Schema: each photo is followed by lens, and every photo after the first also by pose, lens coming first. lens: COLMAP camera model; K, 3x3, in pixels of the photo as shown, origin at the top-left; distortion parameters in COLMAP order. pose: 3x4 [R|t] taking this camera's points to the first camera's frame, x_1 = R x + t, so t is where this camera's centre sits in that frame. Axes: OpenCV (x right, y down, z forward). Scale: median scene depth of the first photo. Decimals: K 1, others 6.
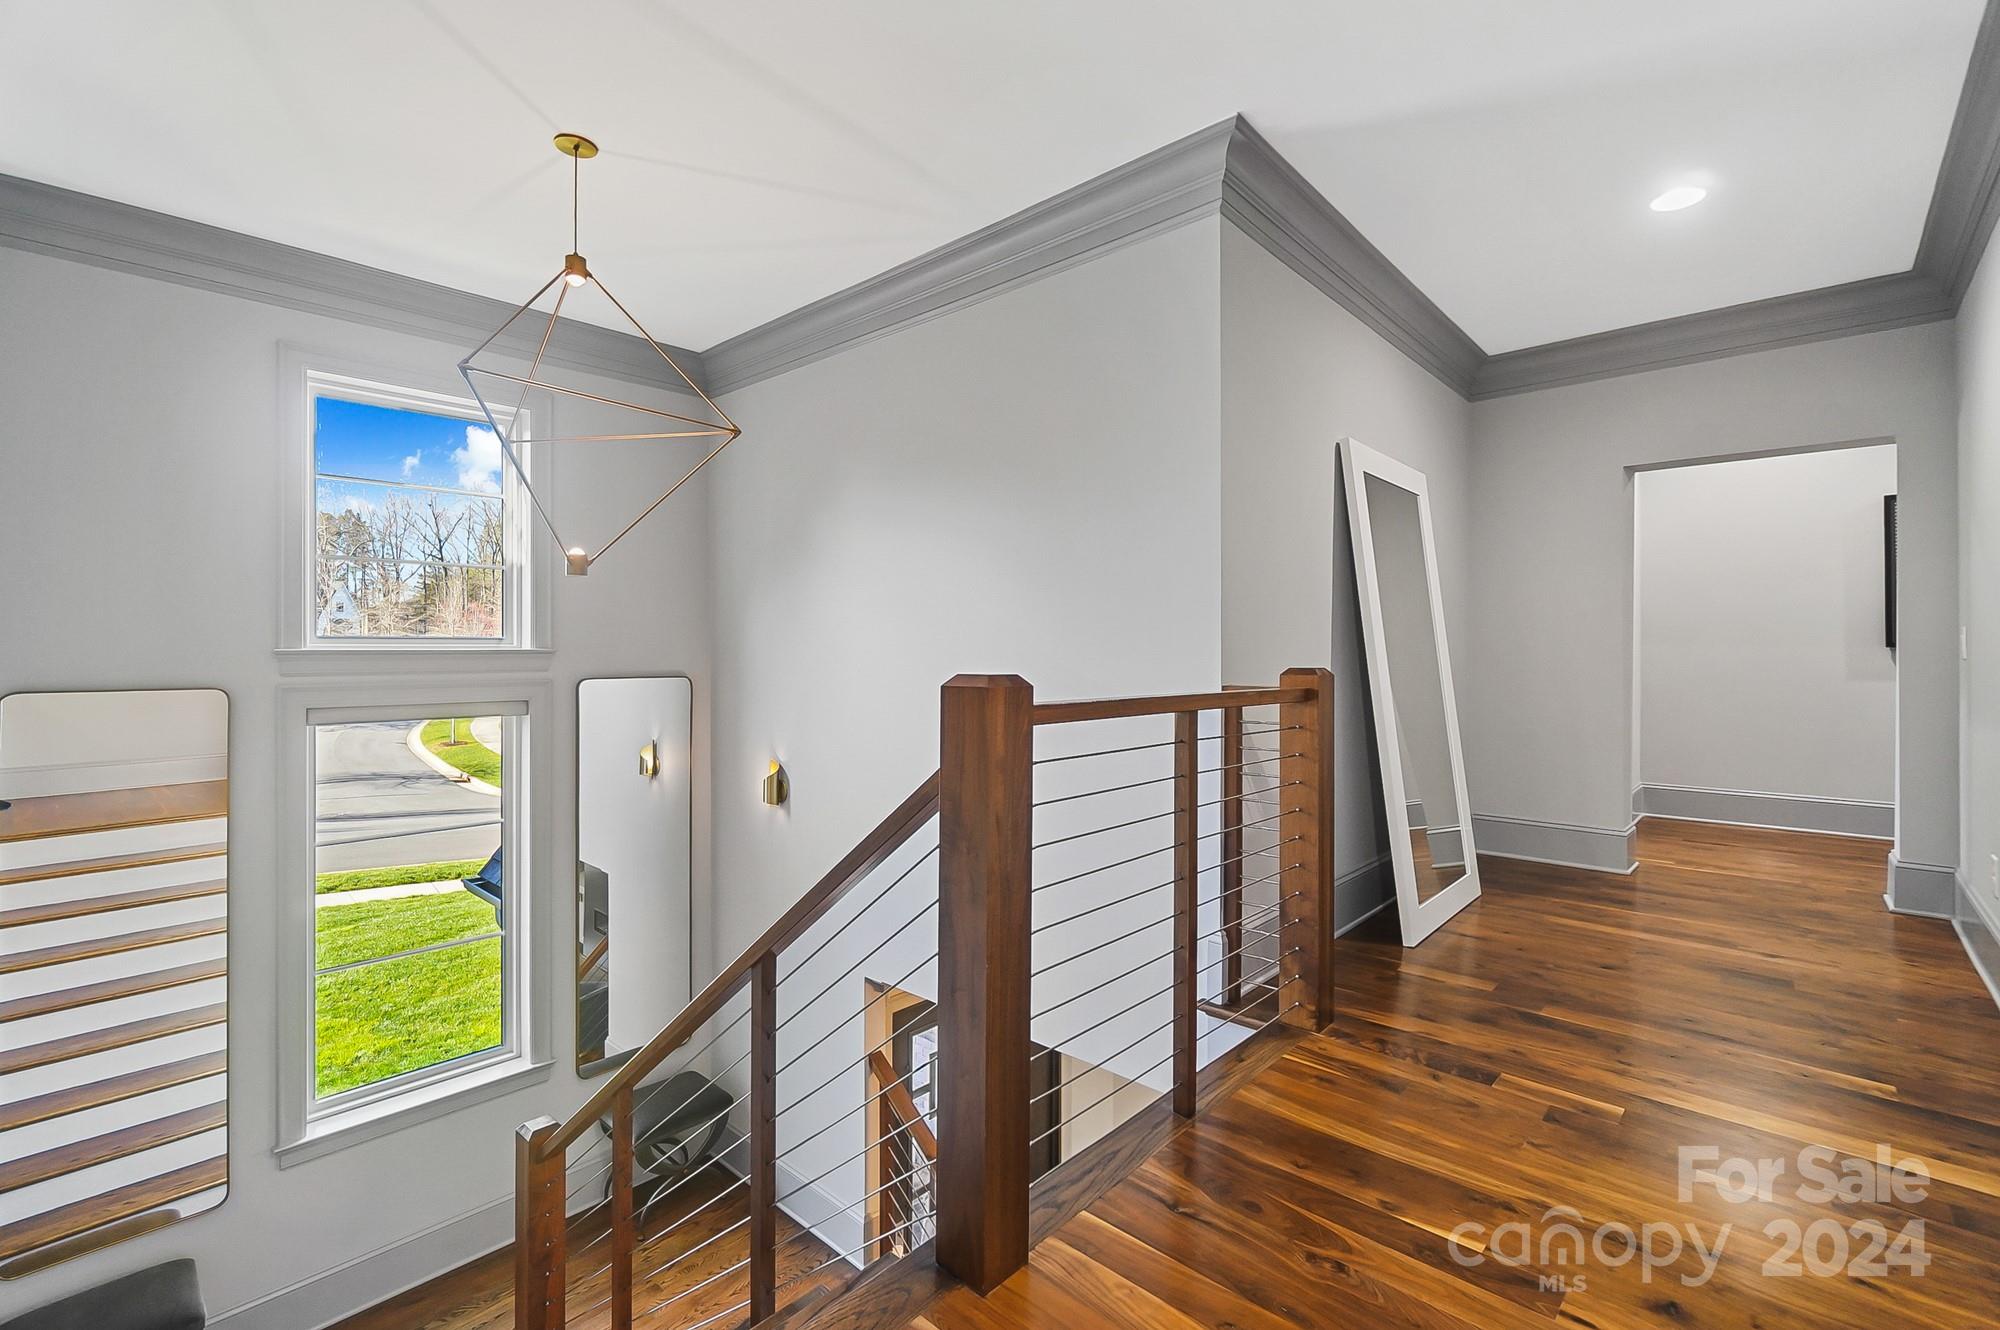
lens RADIAL K [[871.5, 0, 999.1], [0, 871.5, 648.1], [0, 0, 1]] dist [-0.000844, -0.000080]
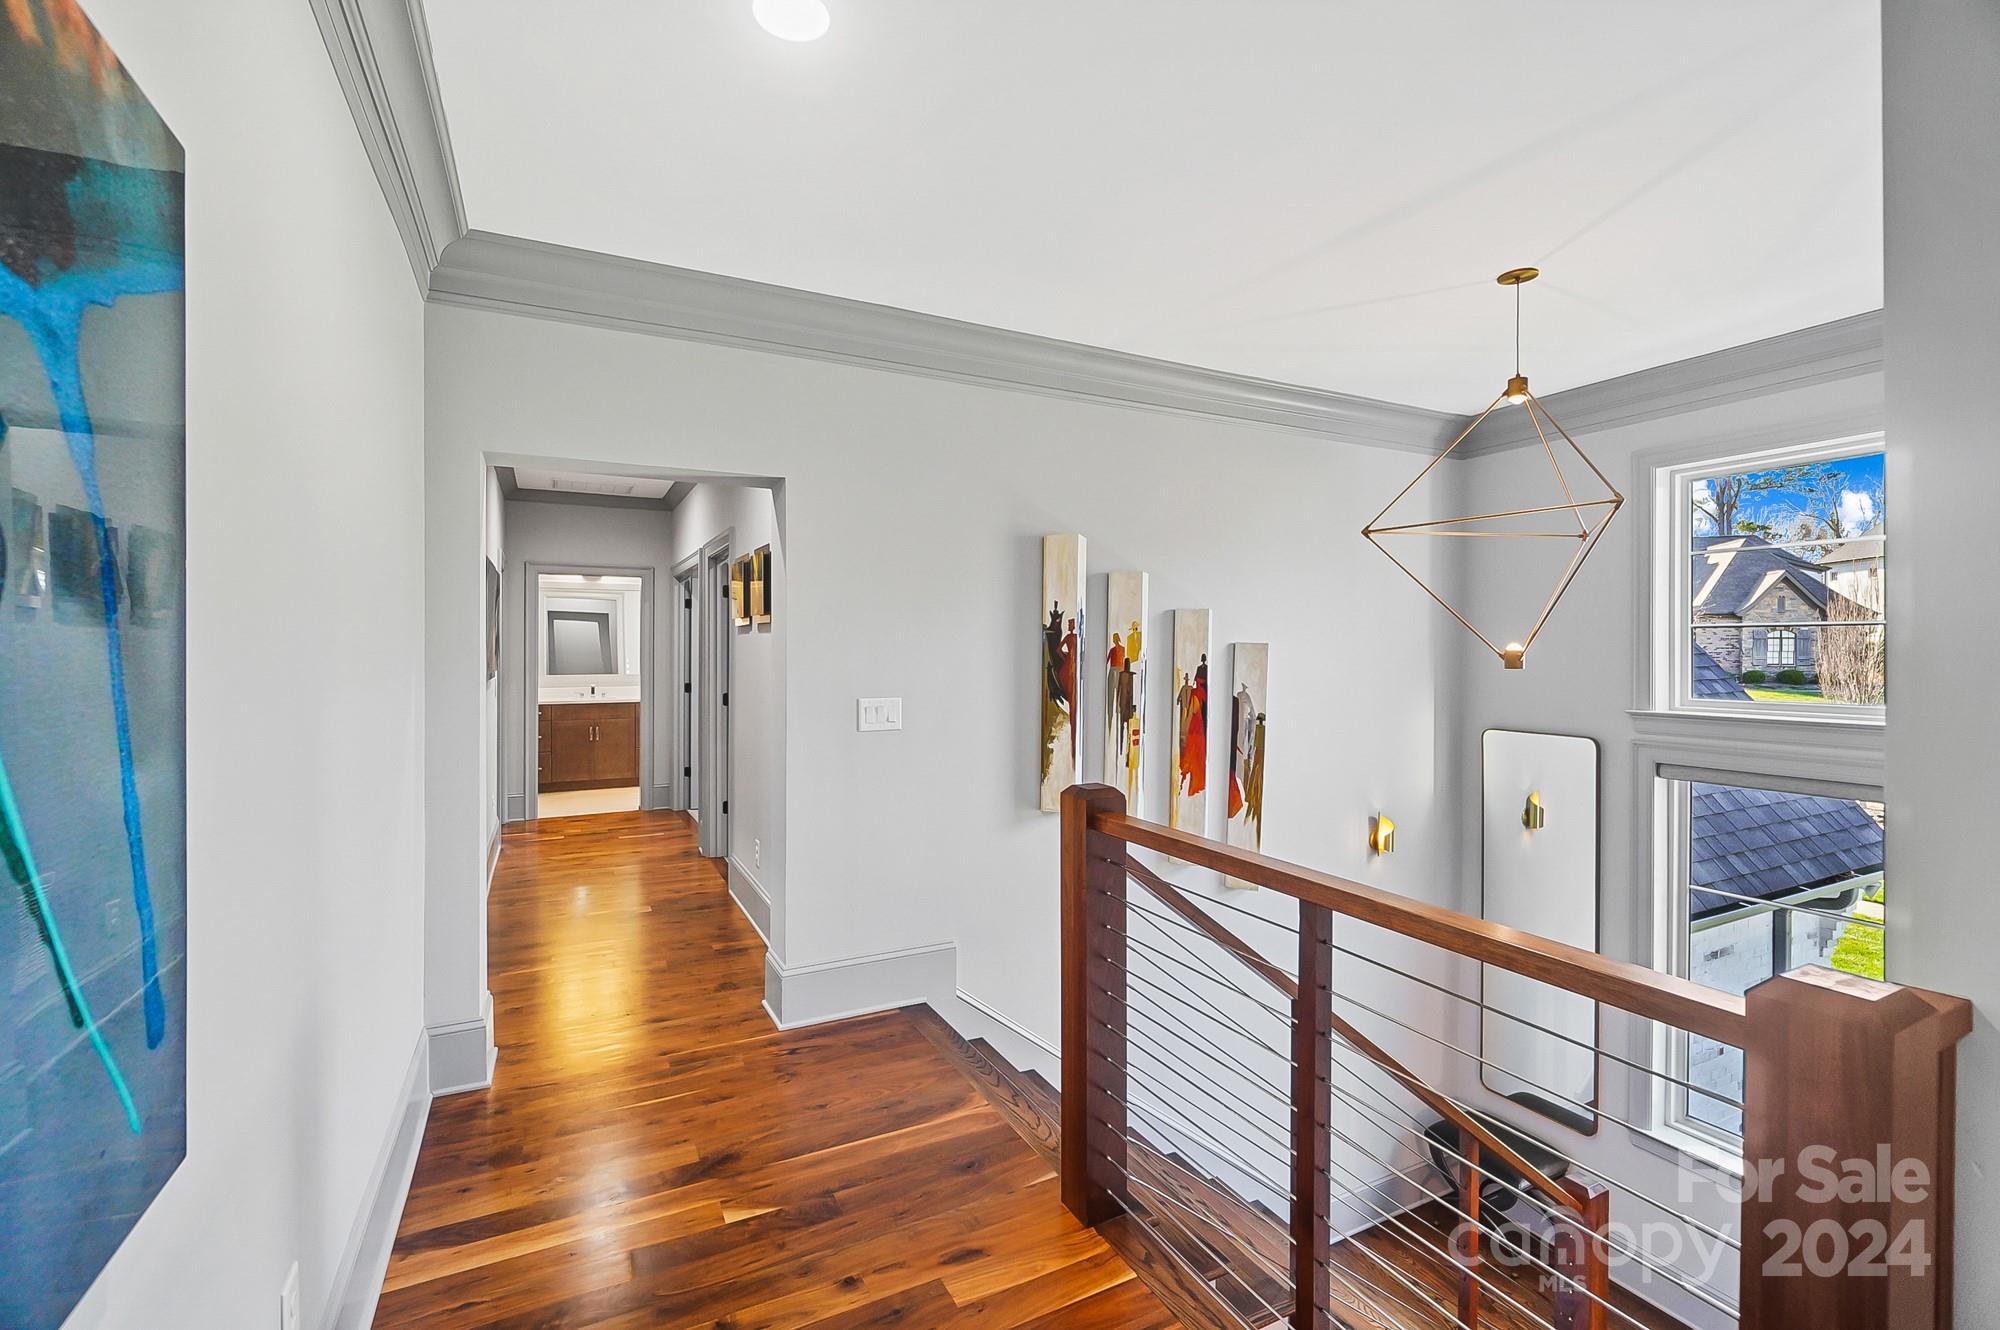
lens RADIAL K [[871.5, 0, 999.1], [0, 871.5, 648.1], [0, 0, 1]] dist [-0.000844, -0.000080]
pose [[-0.349771, 0.003833, -0.936827, 0.728868], [0.000911, 0.999993, 0.003751, -0.108098], [0.936835, 0.000458, -0.349772, 0.728800]]
